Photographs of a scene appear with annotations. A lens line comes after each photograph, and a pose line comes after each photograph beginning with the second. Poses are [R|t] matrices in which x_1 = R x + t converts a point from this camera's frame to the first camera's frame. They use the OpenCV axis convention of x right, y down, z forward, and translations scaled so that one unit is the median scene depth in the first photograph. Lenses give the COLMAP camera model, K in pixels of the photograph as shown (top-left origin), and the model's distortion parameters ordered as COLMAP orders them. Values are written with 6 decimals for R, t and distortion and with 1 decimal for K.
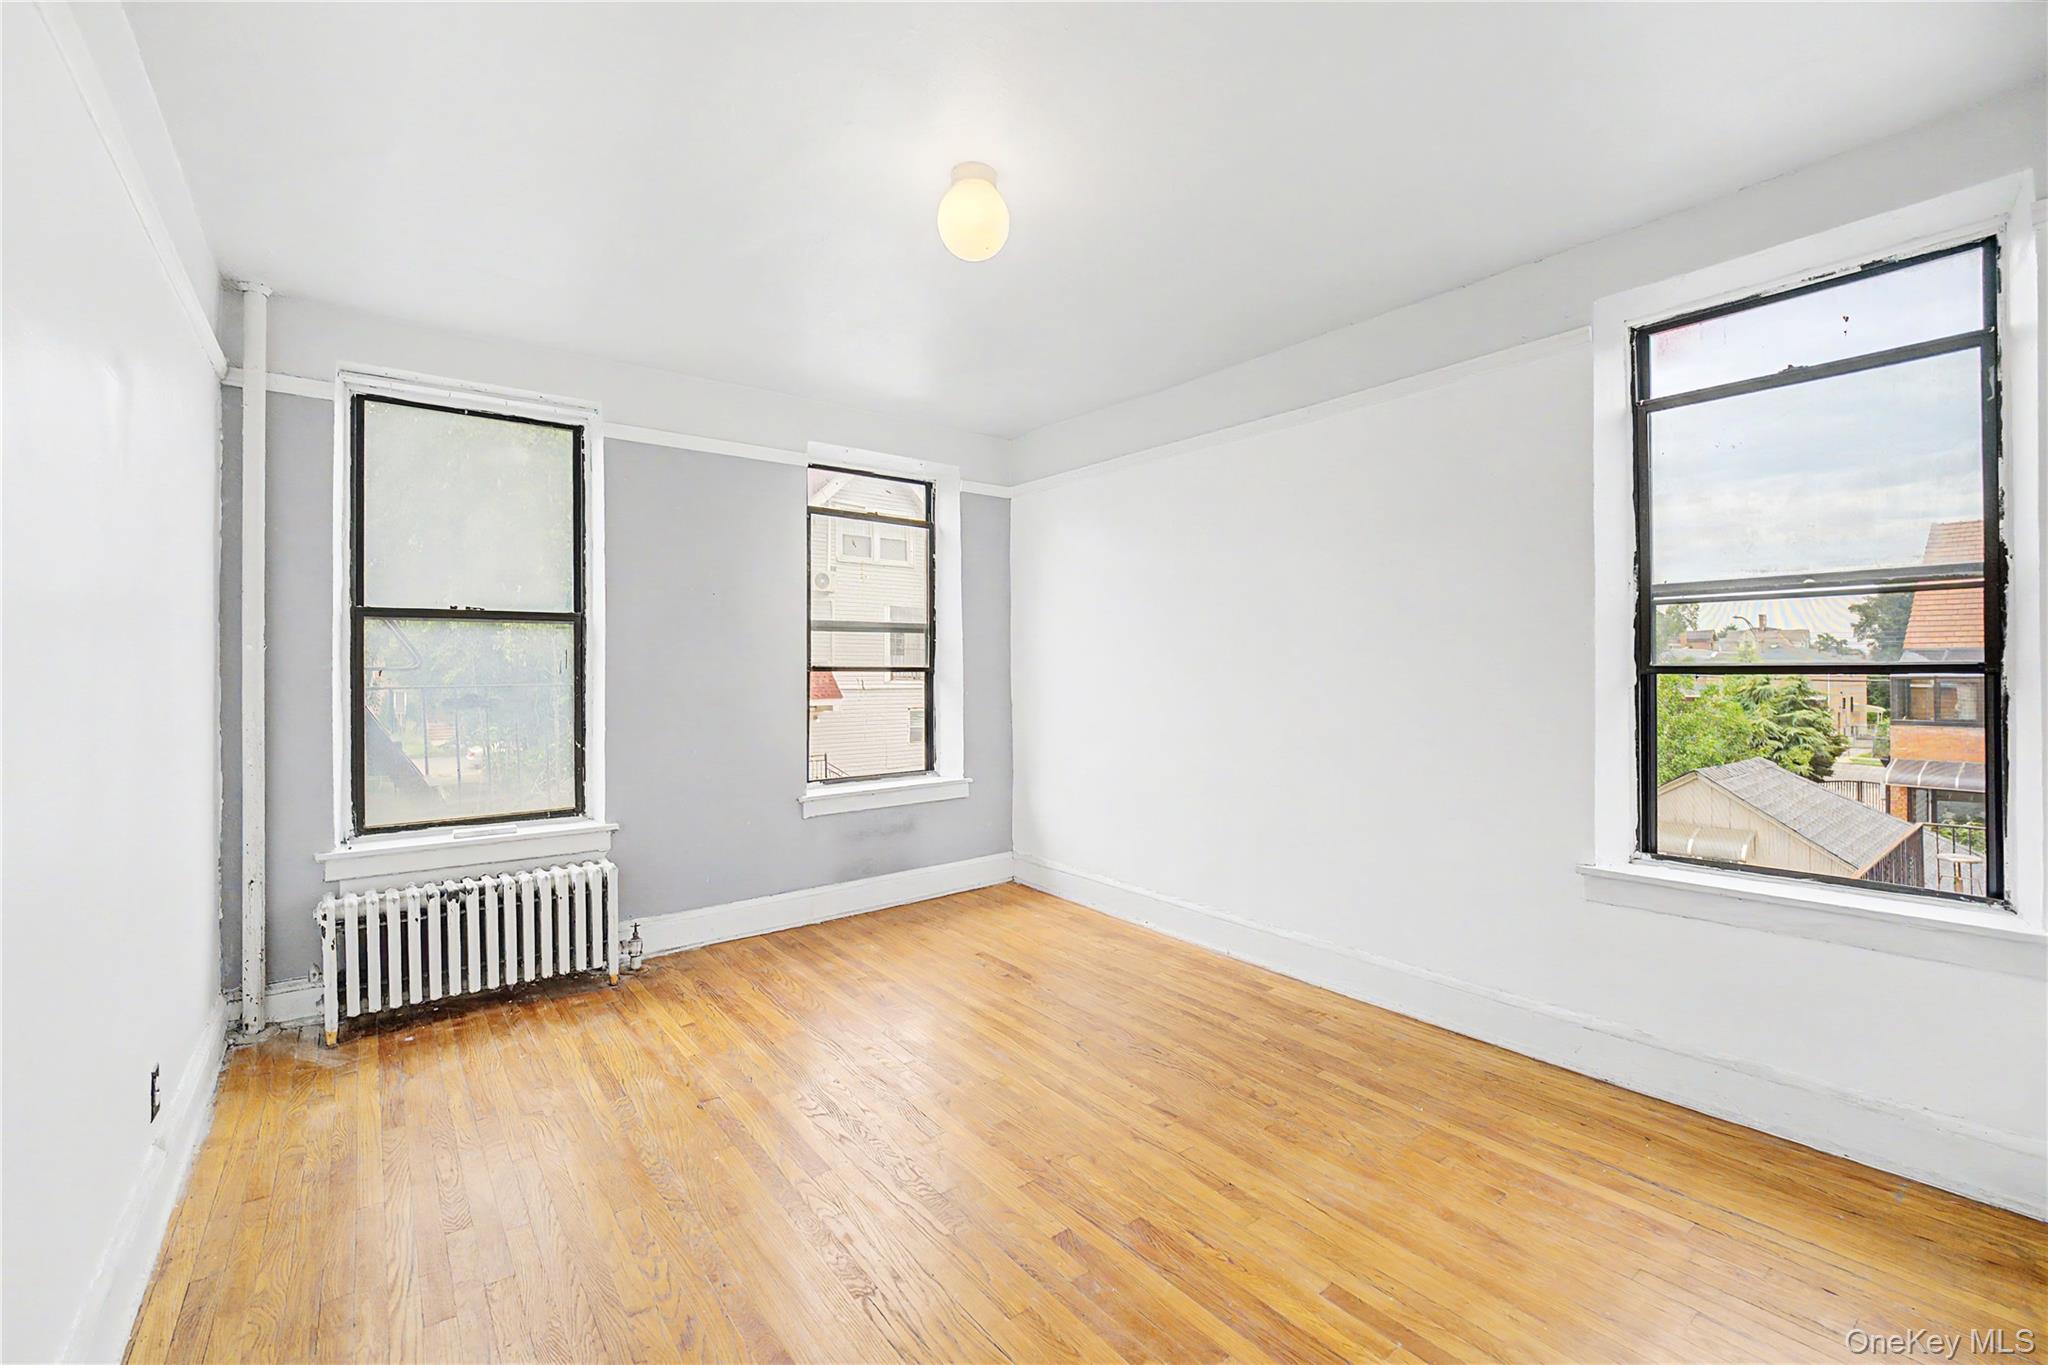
lens RADIAL K [[854.3, 0, 1025.8], [0, 854.3, 666.2], [0, 0, 1]] dist [0.026768, -0.017711]
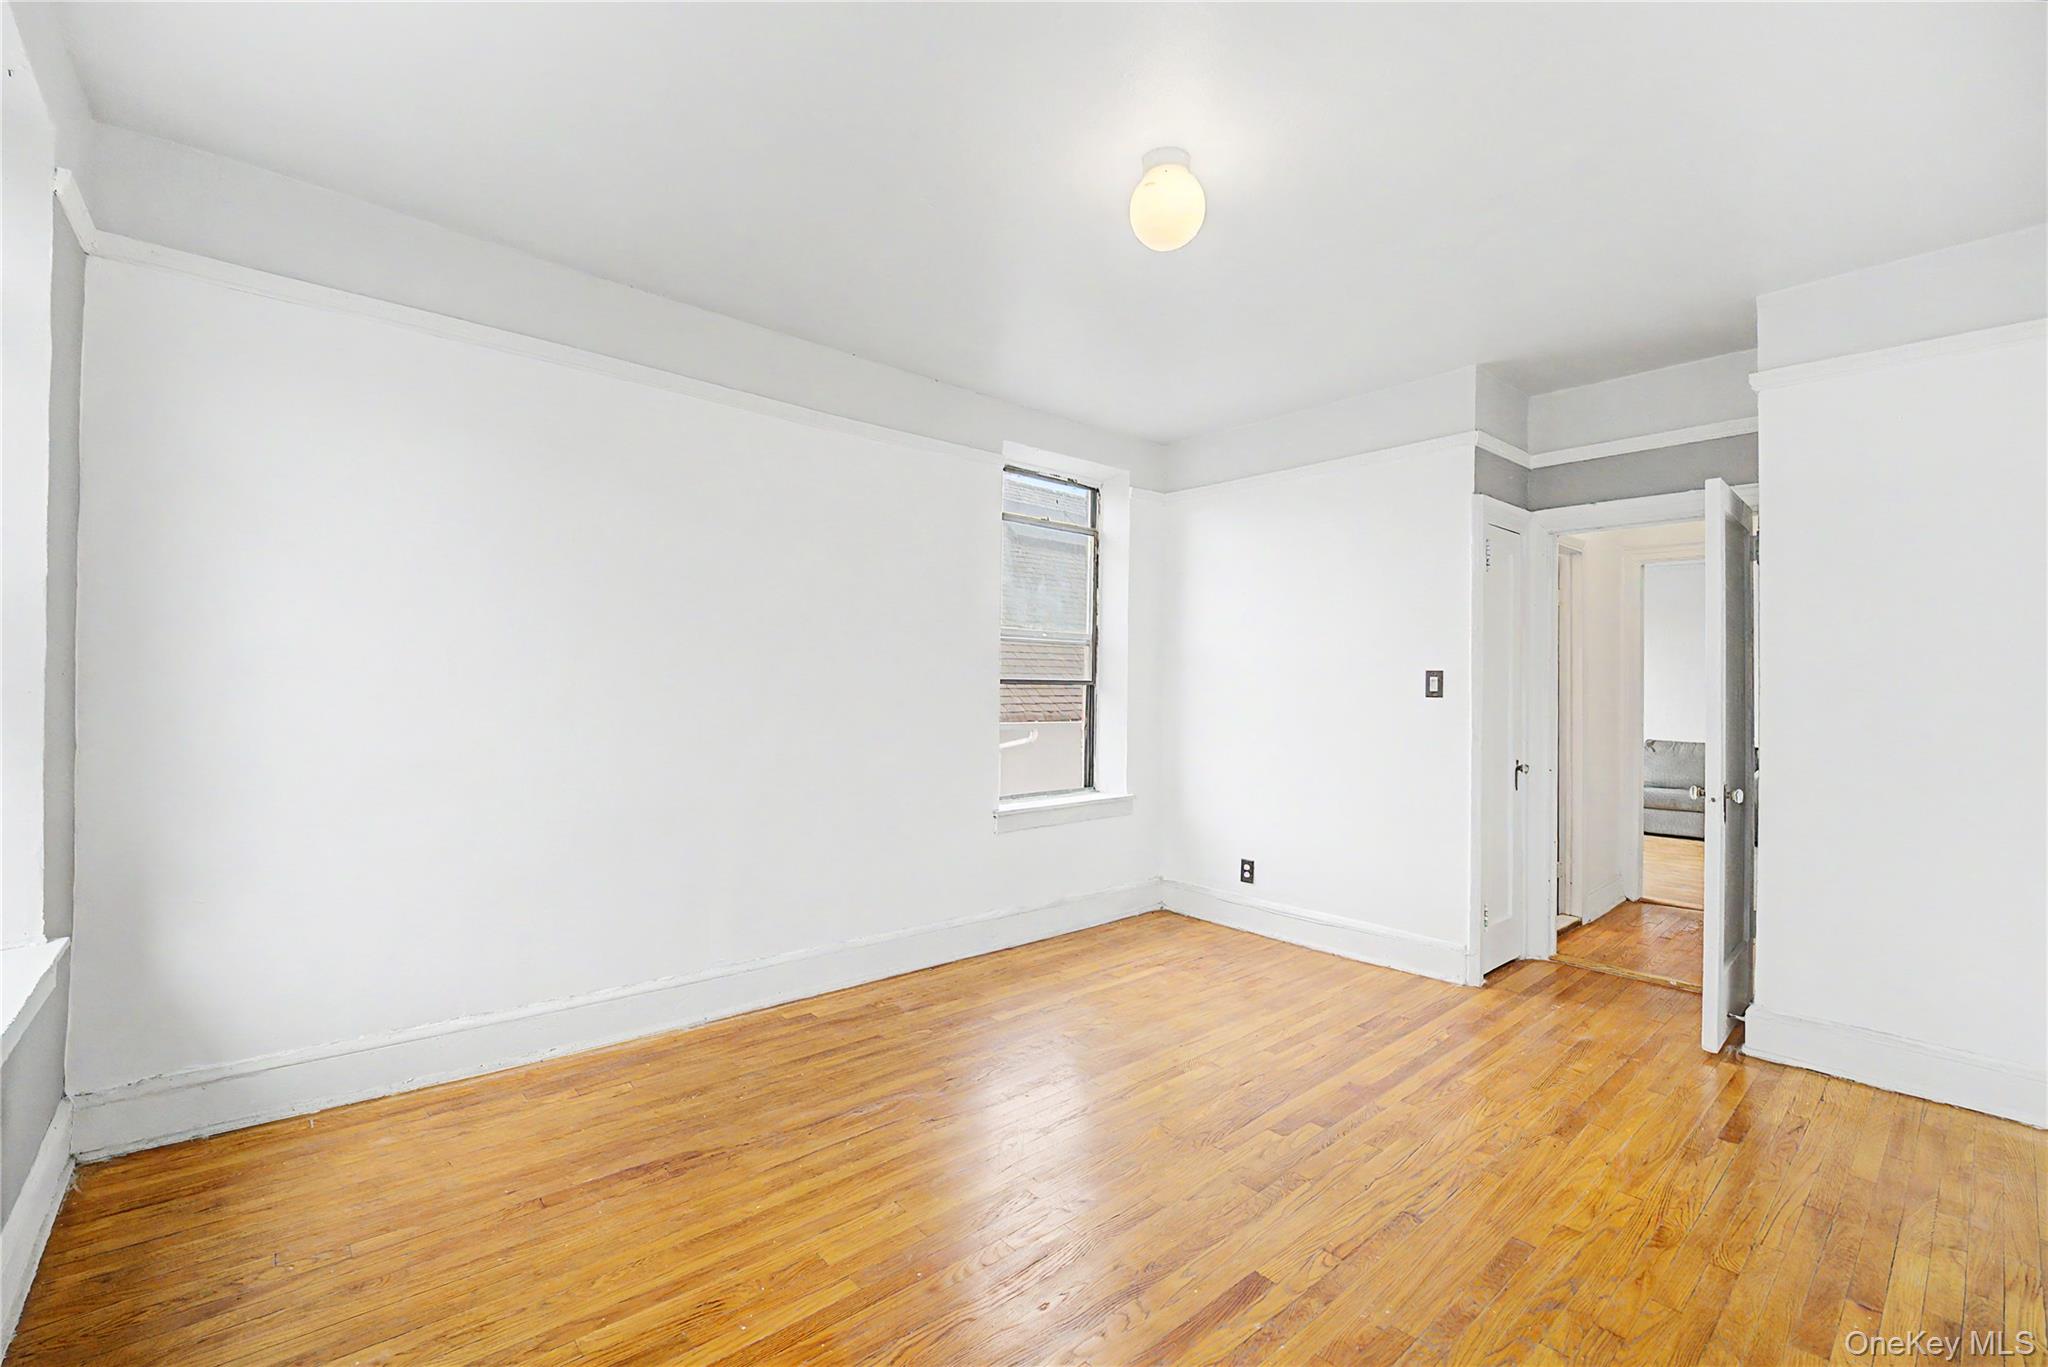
lens RADIAL K [[875.1, 0, 980.9], [0, 875.1, 677.5], [0, 0, 1]] dist [-0.033192, 0.006717]
pose [[-0.026569, -0.000691, 0.999647, -0.678714], [-0.012988, 0.999916, 0.000346, -0.004862], [-0.999563, -0.012974, -0.026576, 0.822211]]
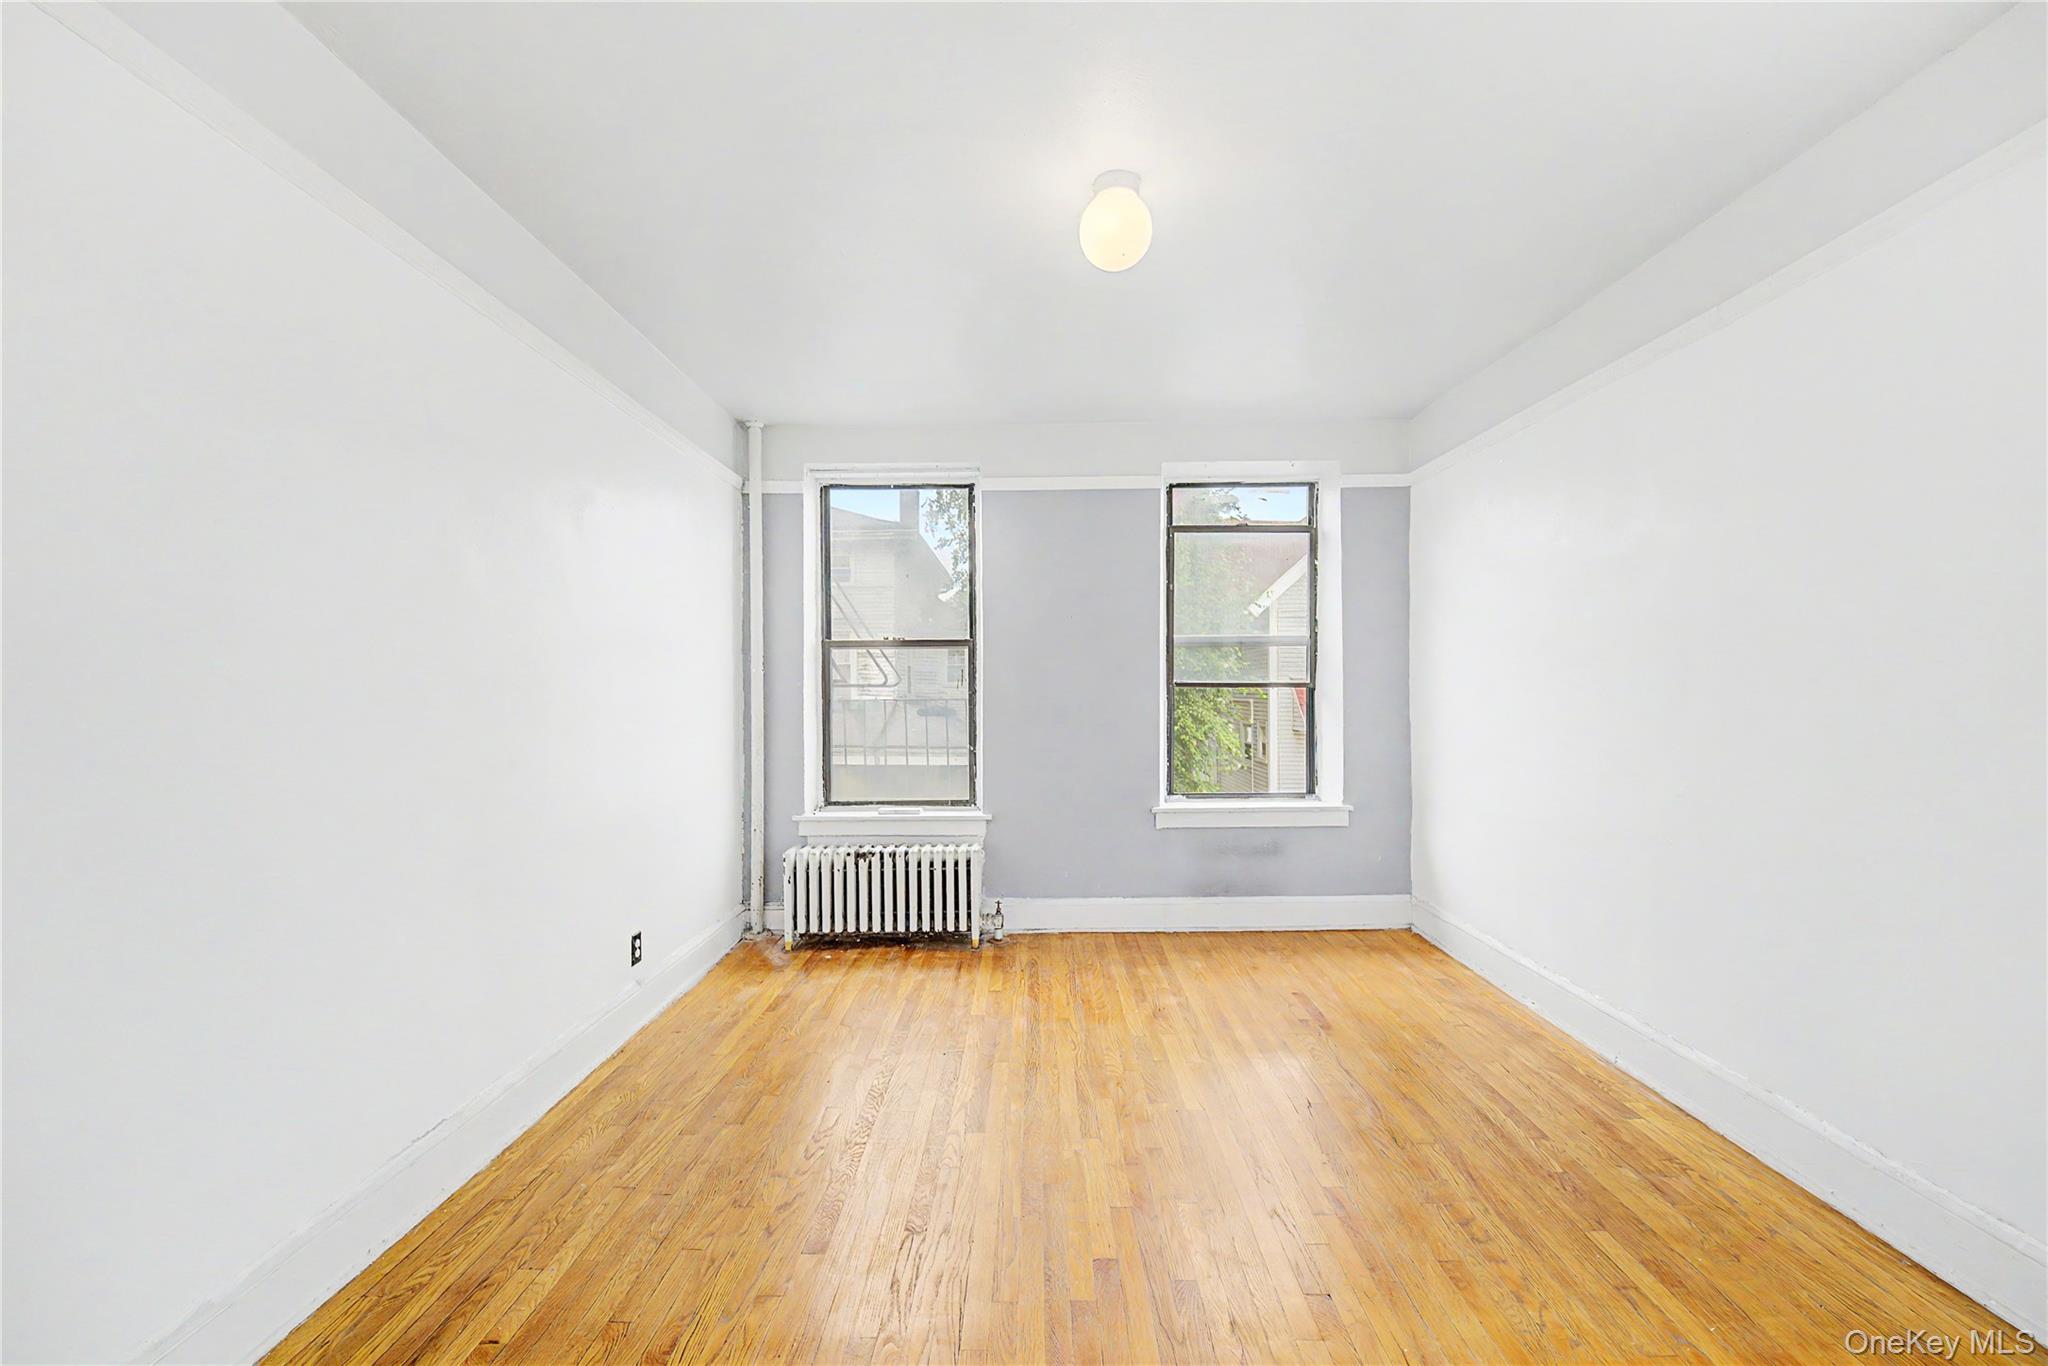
lens RADIAL K [[865.0, 0, 1030.6], [0, 865.0, 695.2], [0, 0, 1]] dist [0.052671, -0.029458]
pose [[0.791637, 0.000309, -0.610992, 0.327408], [0.004290, 0.999972, 0.006064, 0.011525], [0.610977, -0.007421, 0.791614, 0.097682]]
